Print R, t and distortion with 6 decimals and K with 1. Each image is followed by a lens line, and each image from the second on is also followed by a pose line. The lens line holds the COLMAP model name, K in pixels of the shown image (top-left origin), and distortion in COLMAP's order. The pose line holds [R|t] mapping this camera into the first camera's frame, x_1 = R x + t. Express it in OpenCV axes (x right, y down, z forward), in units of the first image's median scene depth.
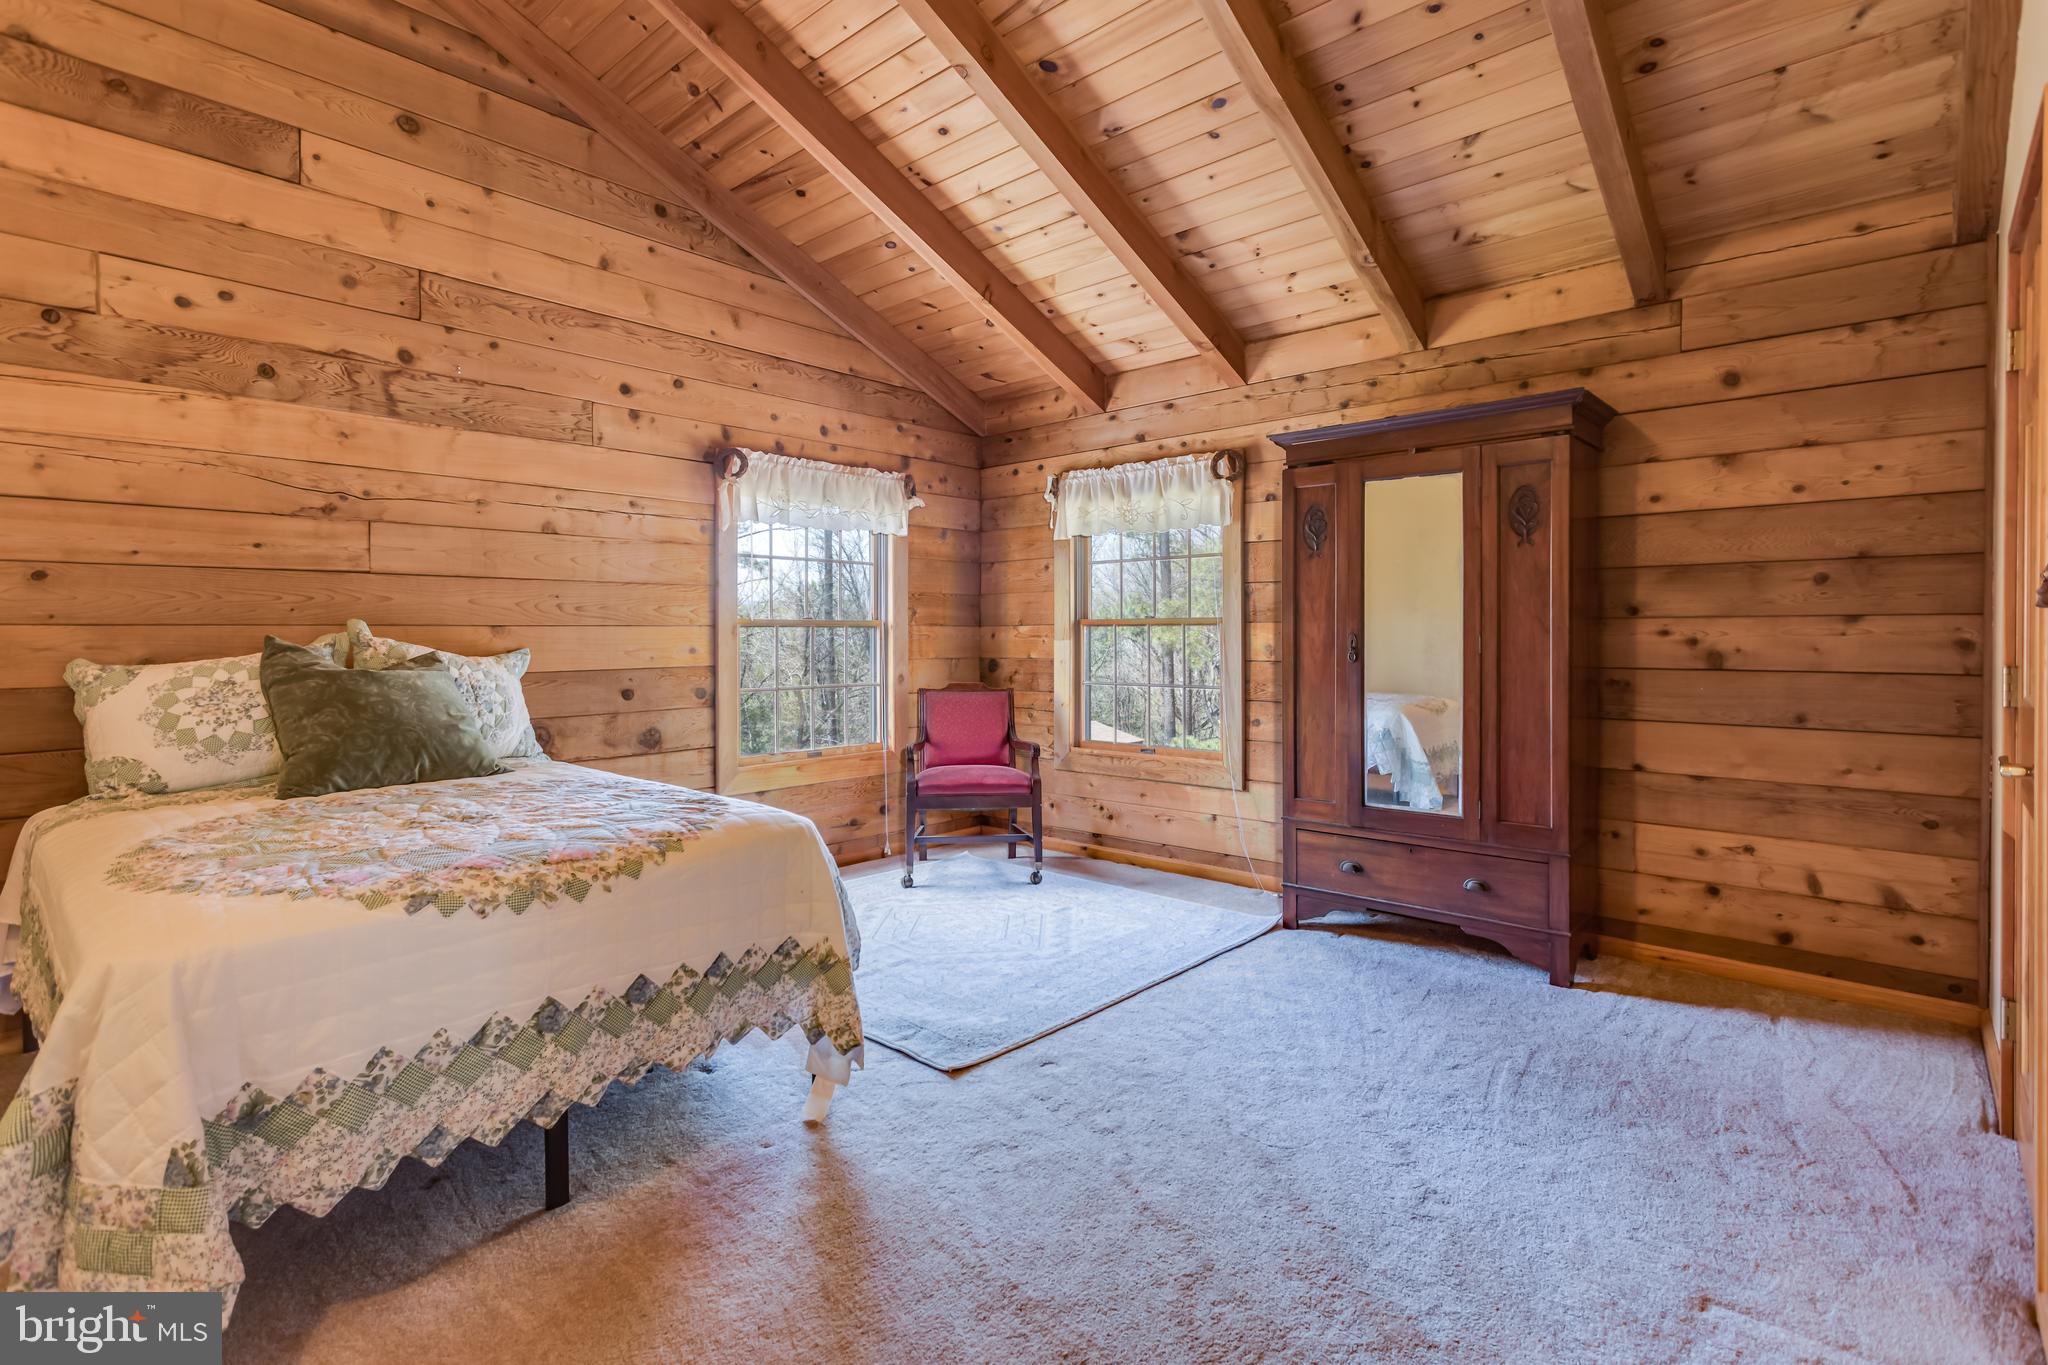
lens RADIAL K [[987.0, 0, 1031.0], [0, 987.0, 639.8], [0, 0, 1]] dist [0.000361, 0.003589]
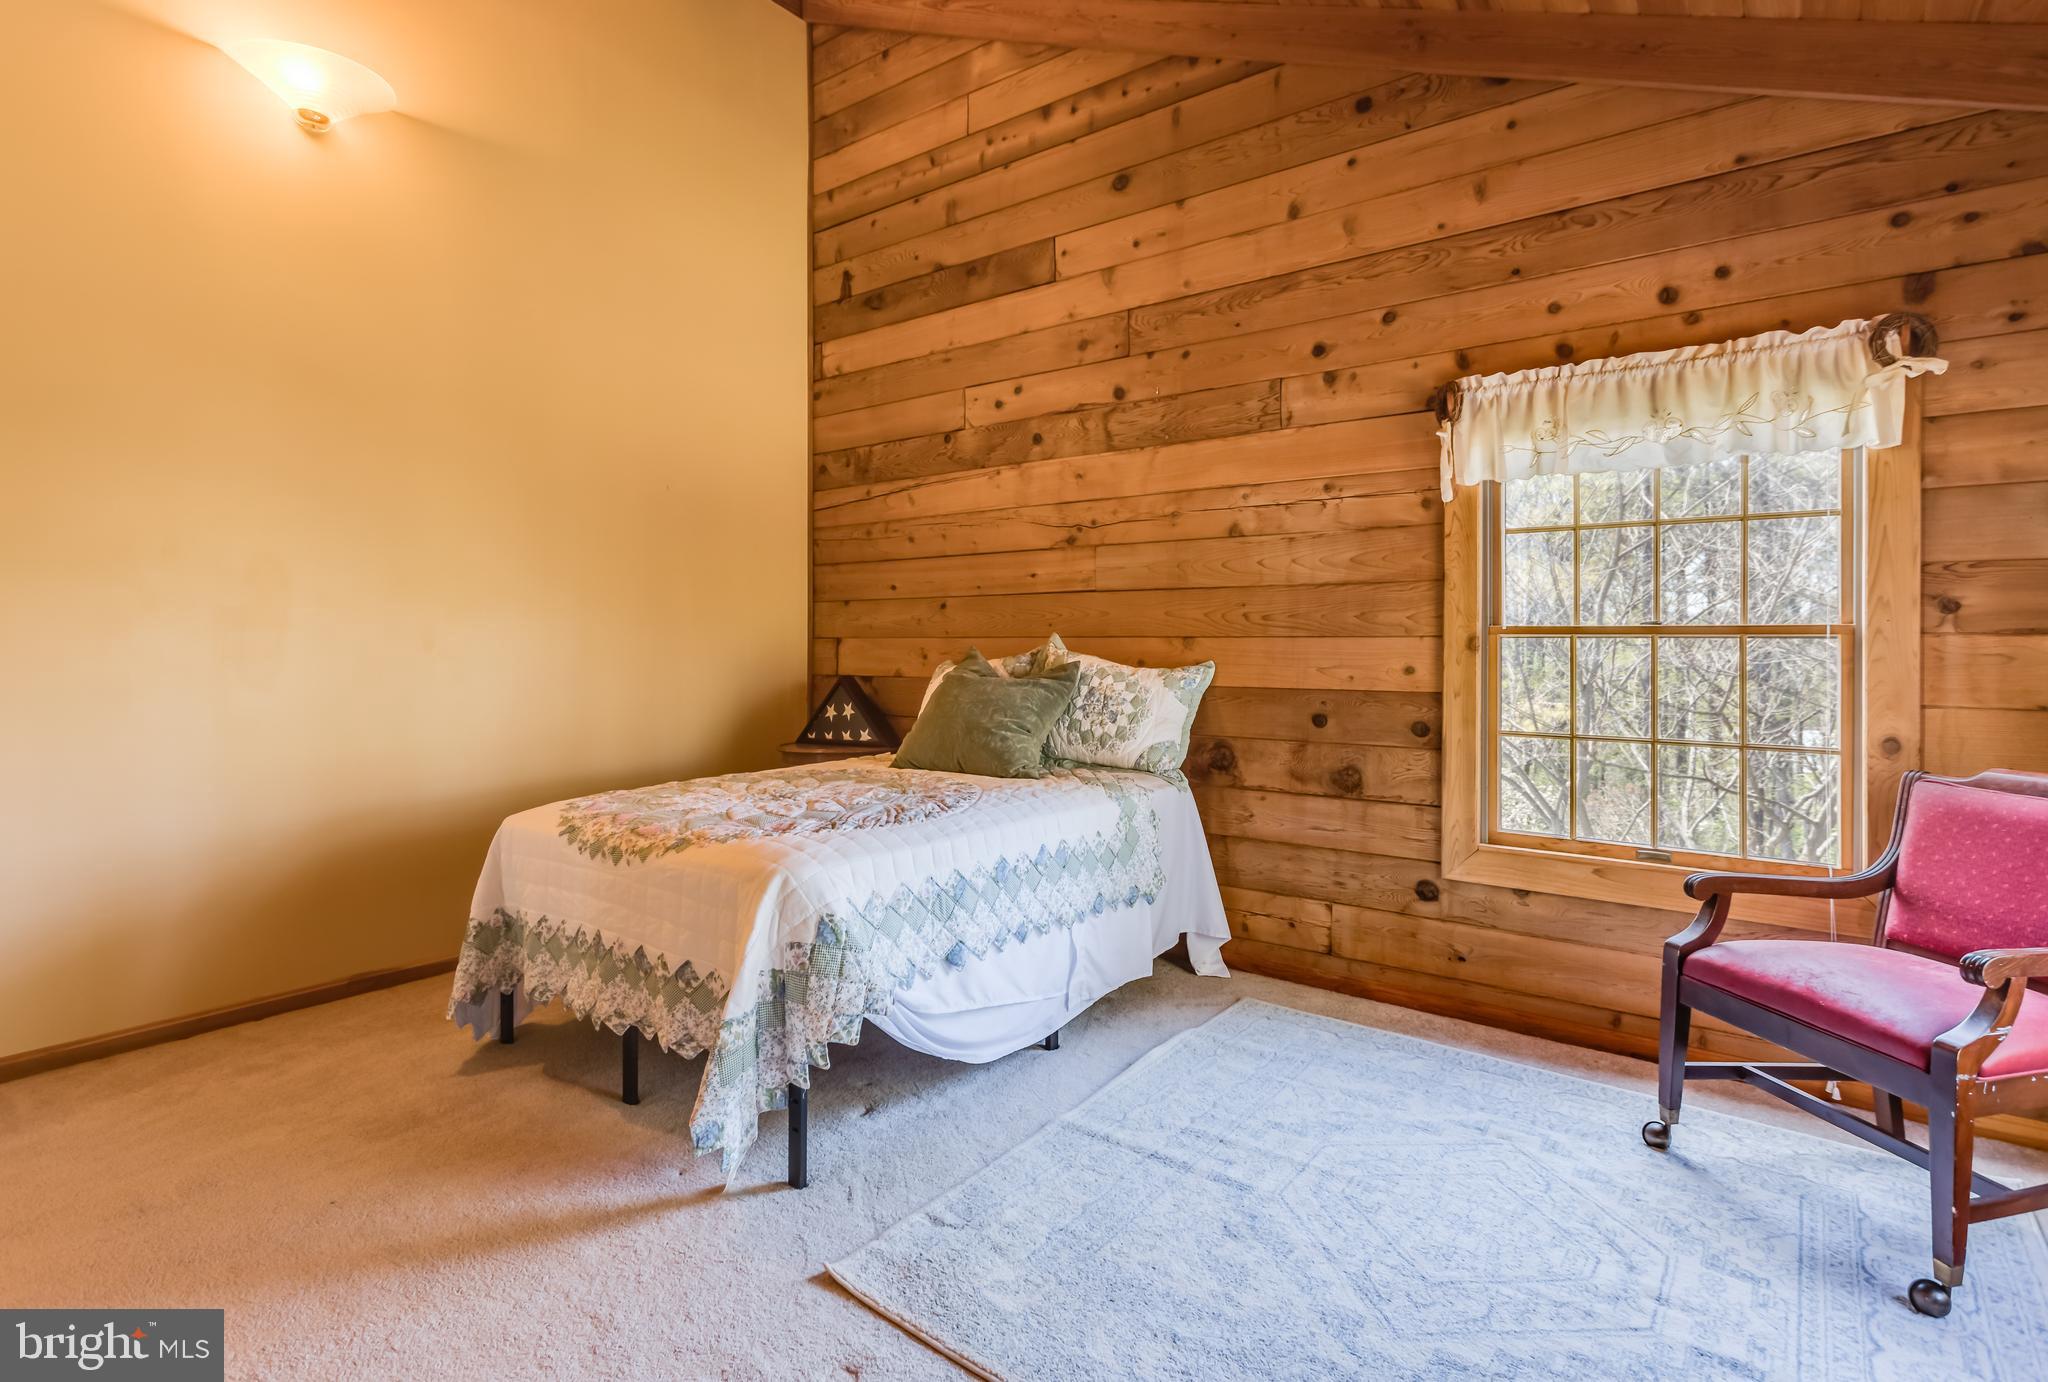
lens RADIAL K [[996.6, 0, 968.6], [0, 996.6, 633.8], [0, 0, 1]] dist [-0.001544, 0.003432]
pose [[0.065101, 0.000348, -0.997879, 0.433717], [-0.006330, 0.999980, -0.000064, -0.016224], [0.997859, 0.006321, 0.065102, 0.709670]]
